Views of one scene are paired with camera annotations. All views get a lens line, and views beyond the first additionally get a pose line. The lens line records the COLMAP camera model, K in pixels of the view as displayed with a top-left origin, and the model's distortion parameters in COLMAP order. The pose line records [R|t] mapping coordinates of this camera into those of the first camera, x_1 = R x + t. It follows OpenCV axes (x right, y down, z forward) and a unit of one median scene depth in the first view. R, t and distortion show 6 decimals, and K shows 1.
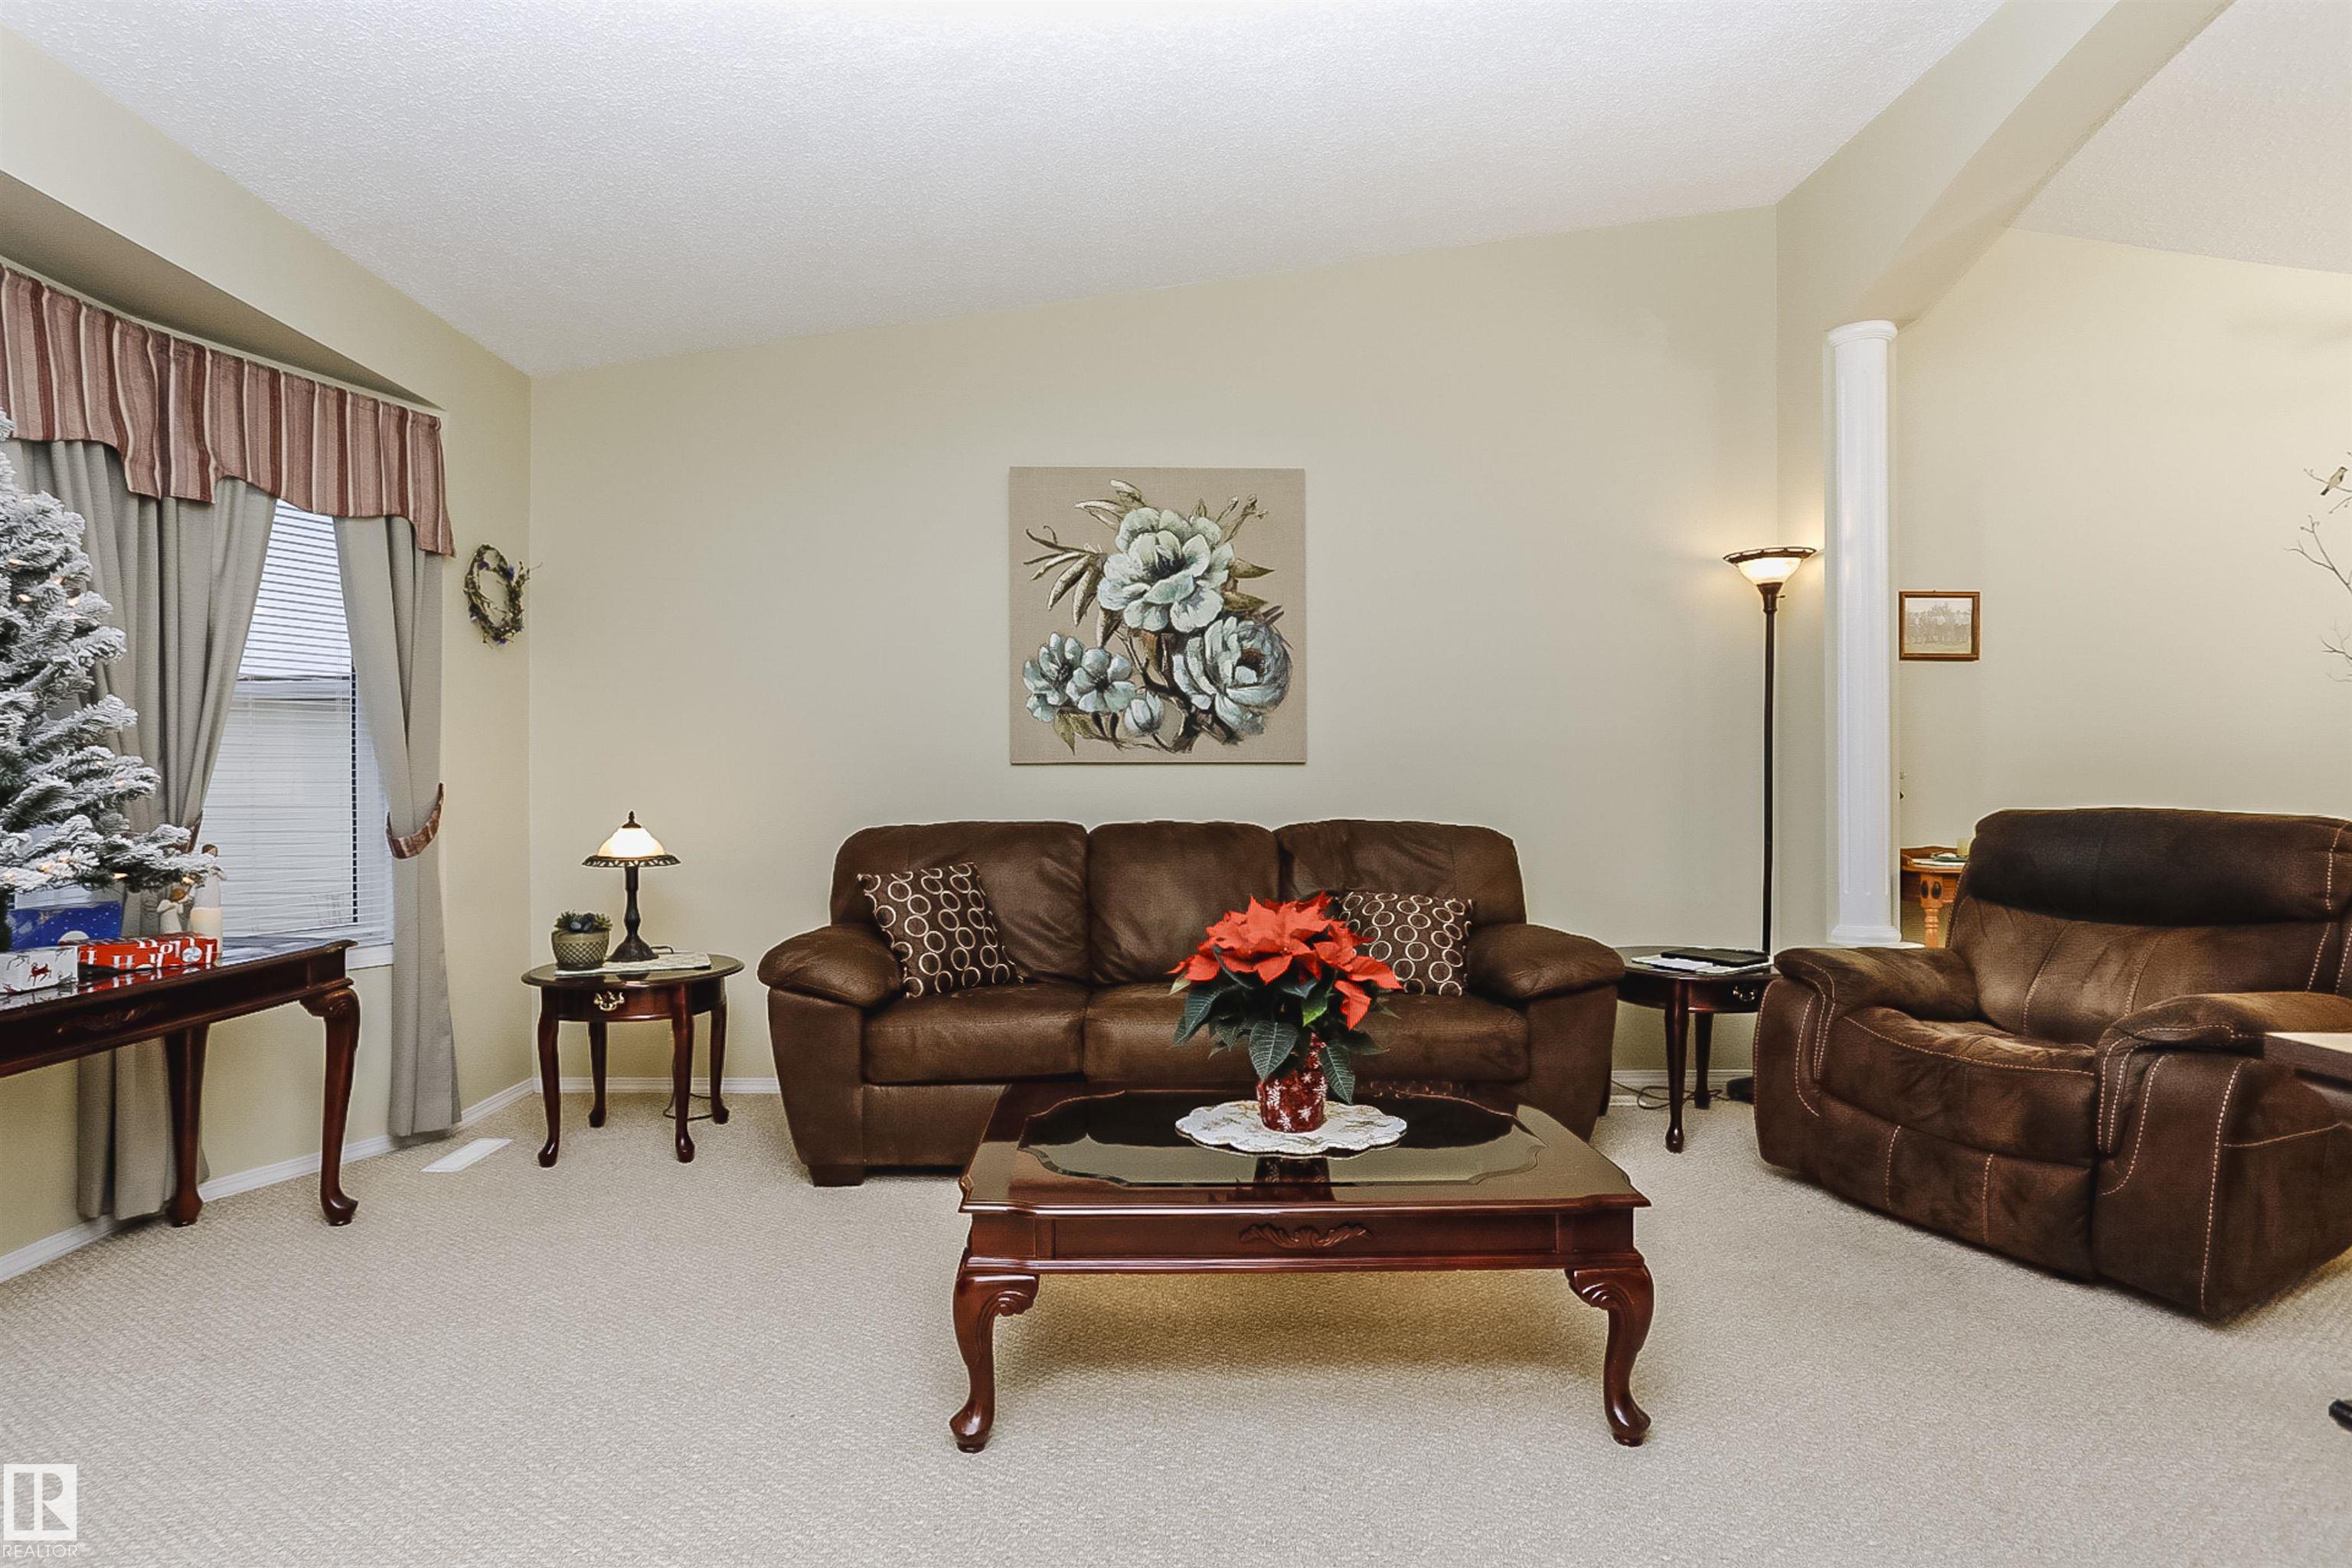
lens RADIAL K [[1177.9, 0, 1160.0], [0, 1177.9, 772.4], [0, 0, 1]] dist [-0.048019, 0.028699]
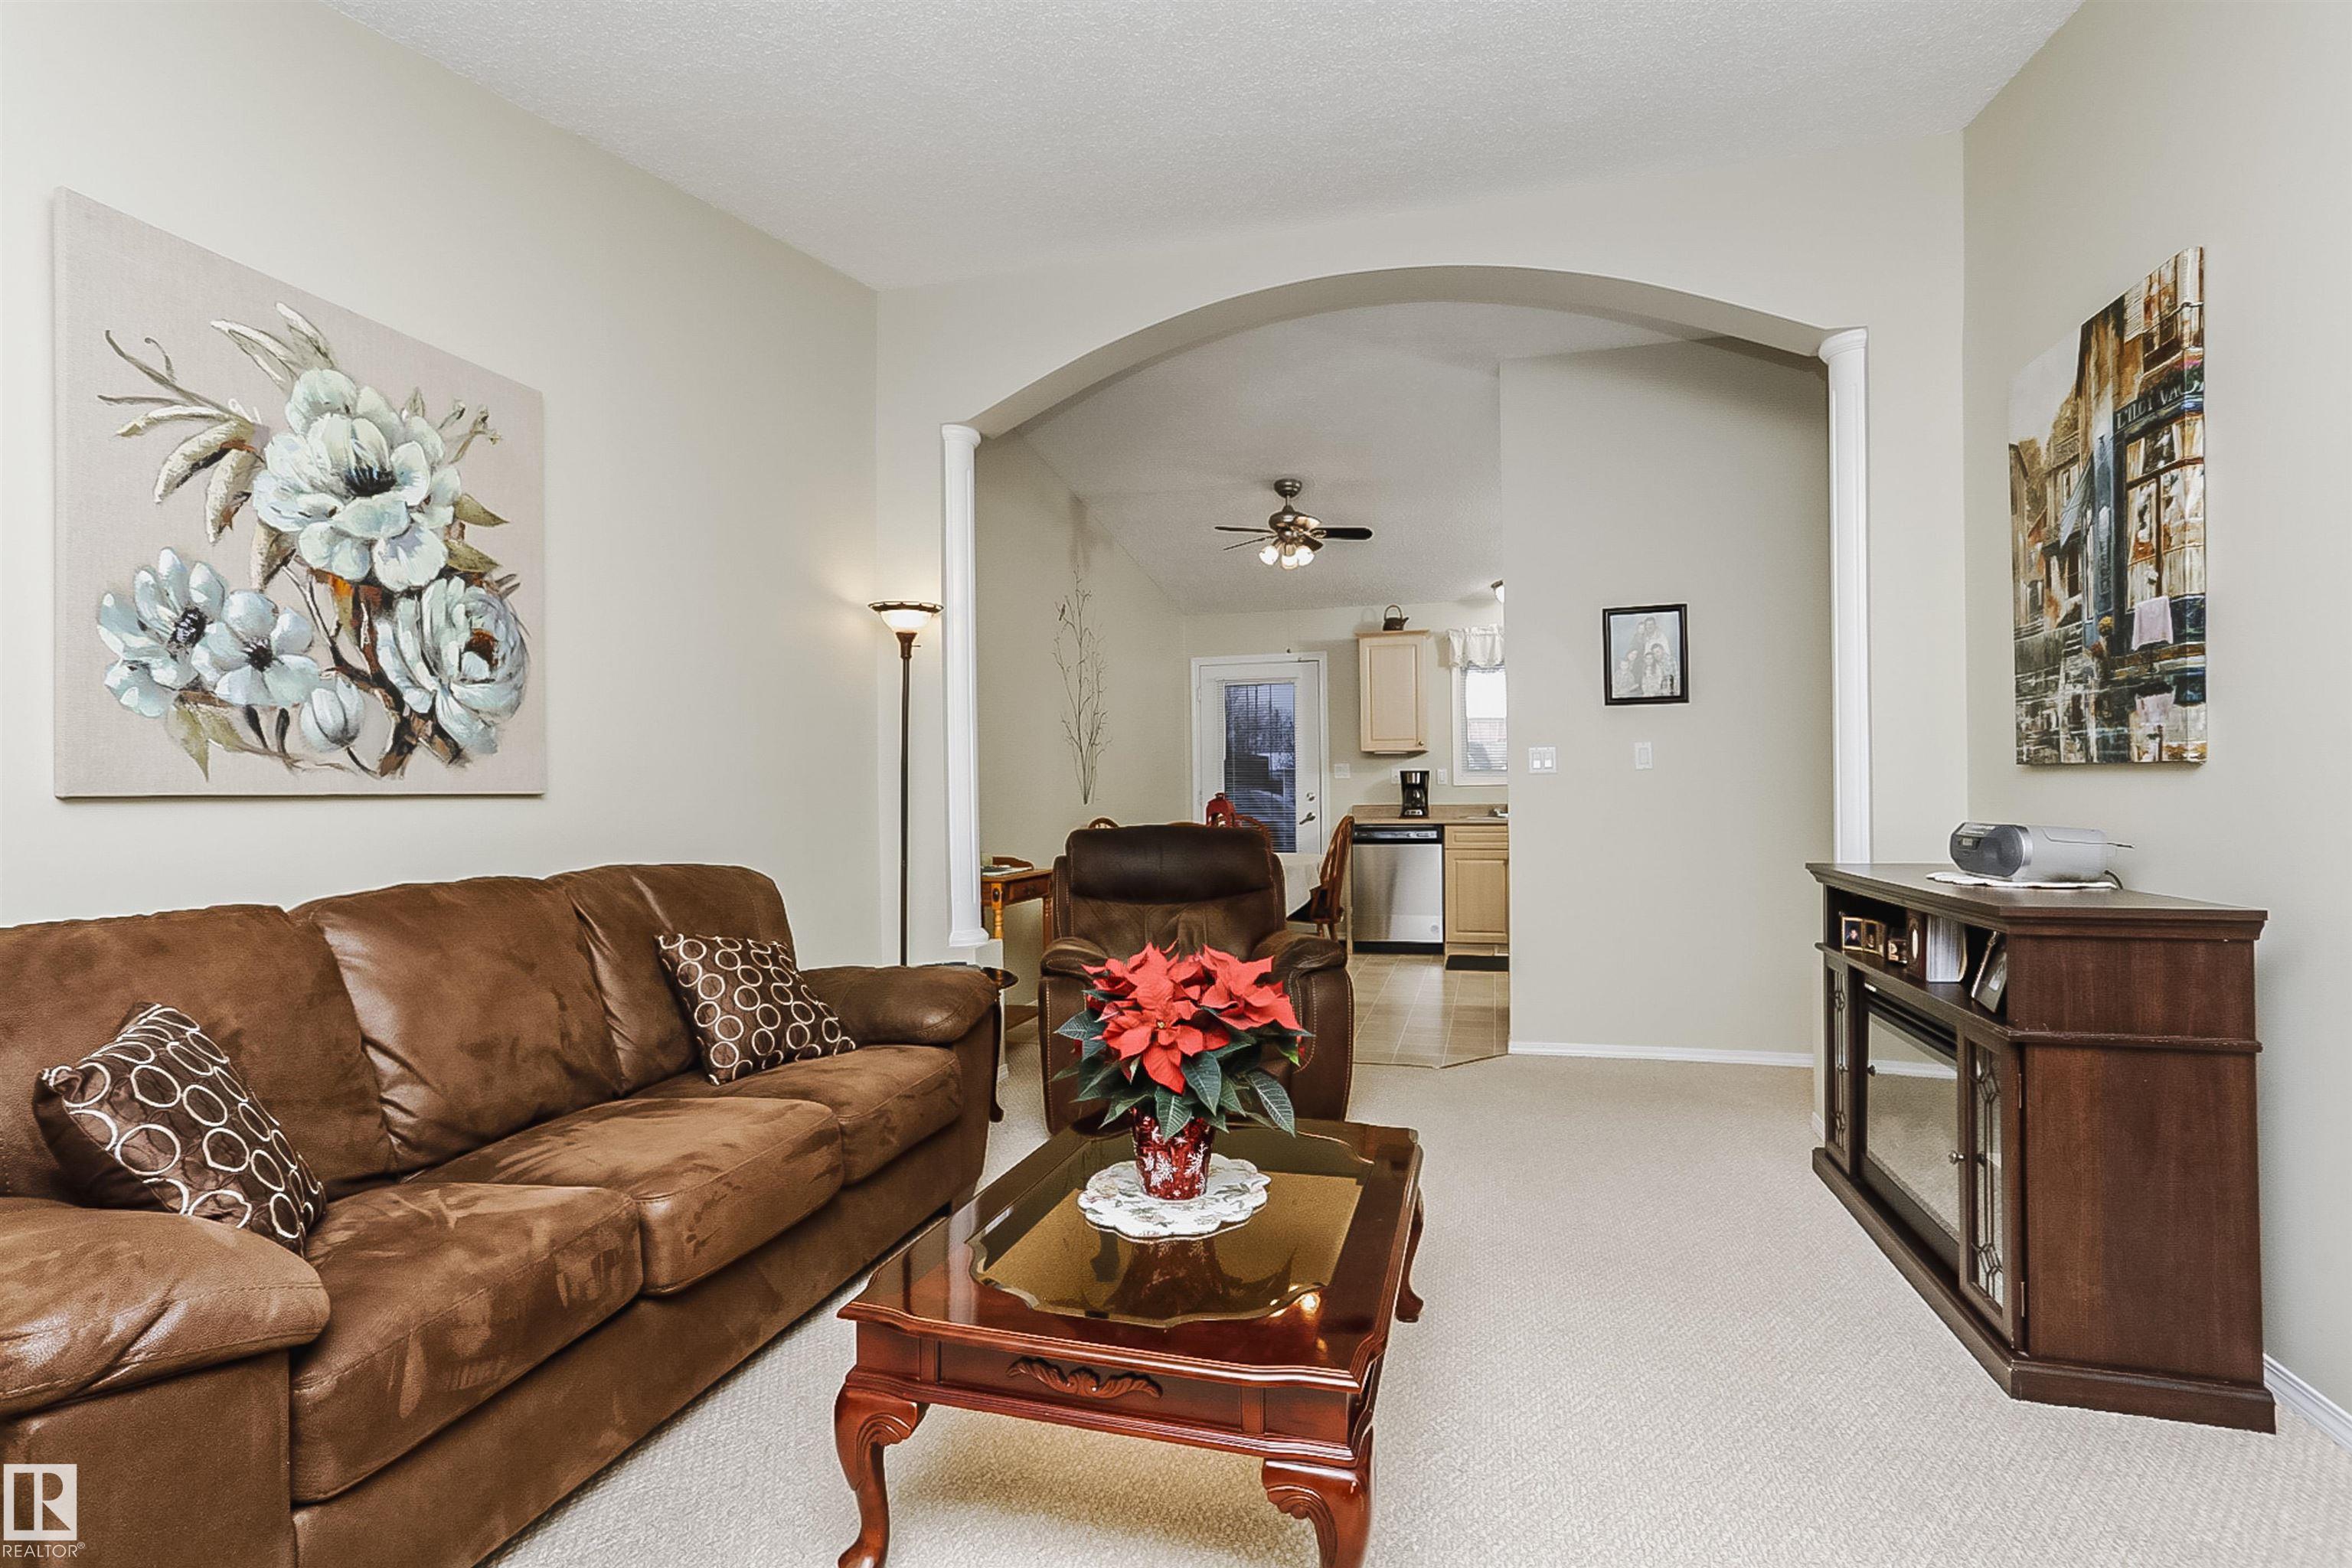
lens RADIAL K [[1124.0, 0, 1157.3], [0, 1124.0, 779.9], [0, 0, 1]] dist [0.002141, 0.002941]
pose [[0.318412, 0.007896, 0.947919, -0.424170], [0.003938, 0.999946, -0.009652, -0.008595], [-0.947944, 0.006806, 0.318364, 0.418128]]
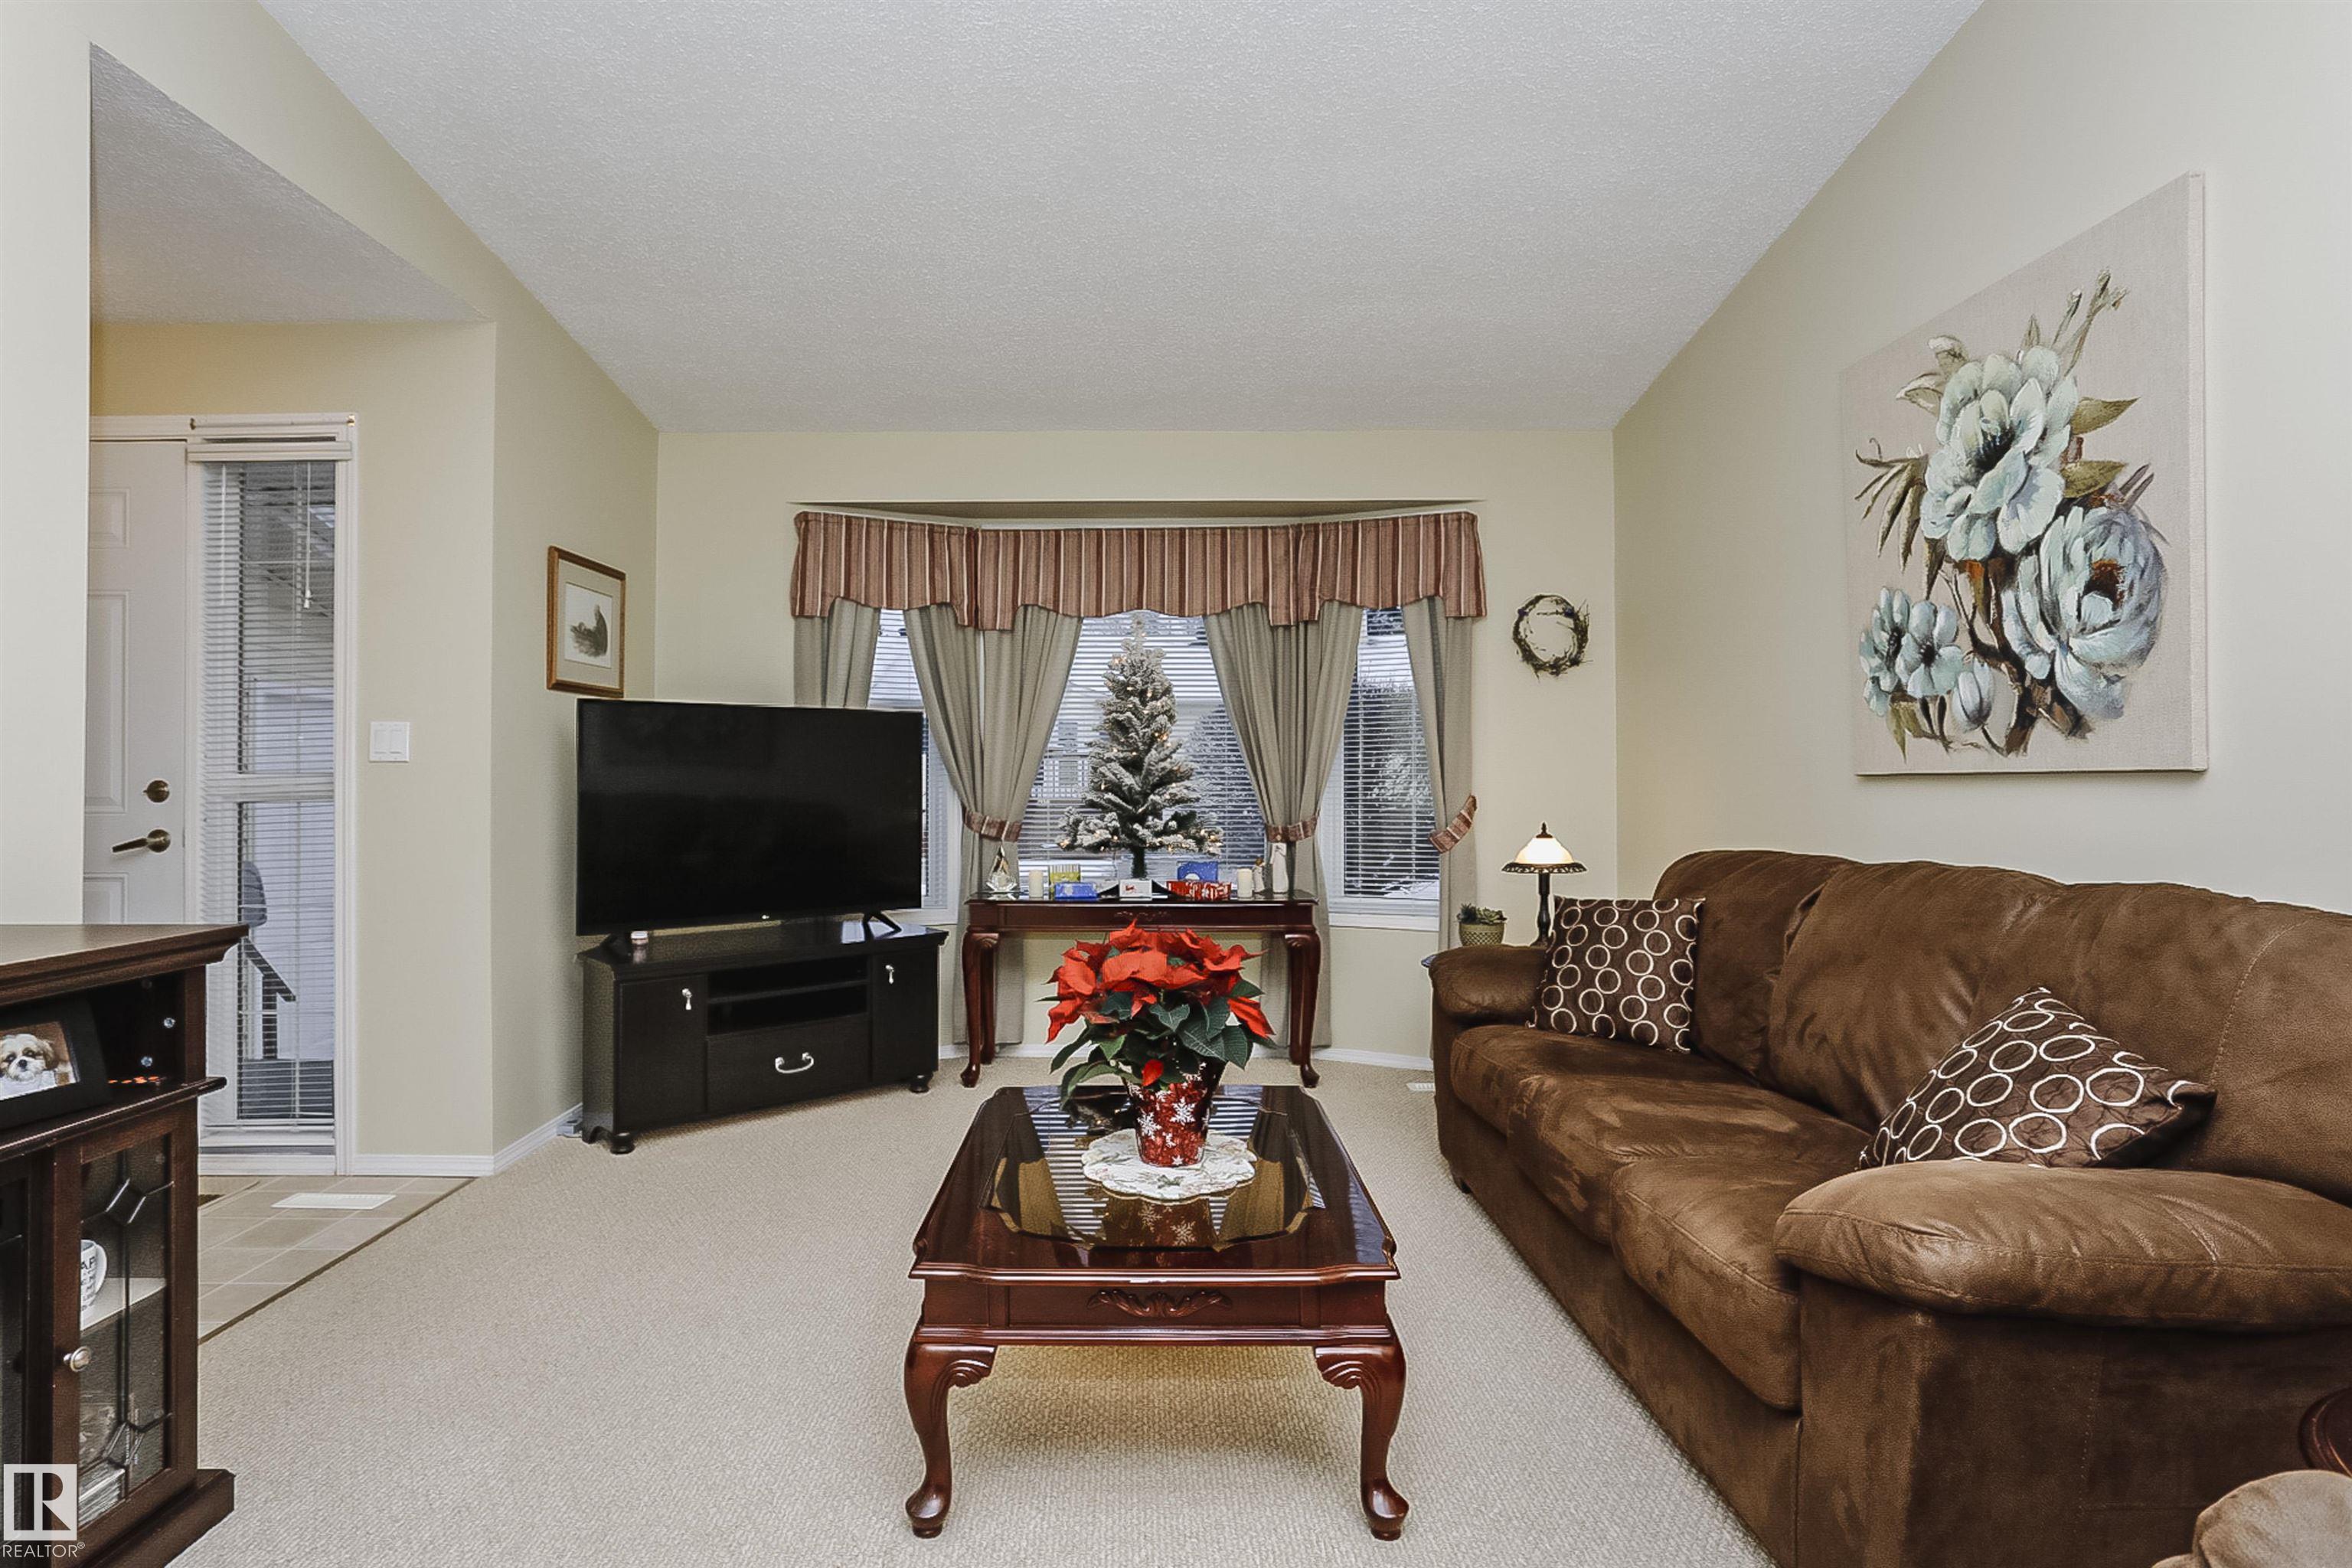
lens RADIAL K [[1284.9, 0, 1122.4], [0, 1284.9, 771.3], [0, 0, 1]] dist [-0.053907, 0.026253]
pose [[-0.059743, -0.008614, -0.998177, 0.679163], [0.010518, 0.999902, -0.009258, -0.007627], [0.998158, -0.011051, -0.059646, 0.590145]]
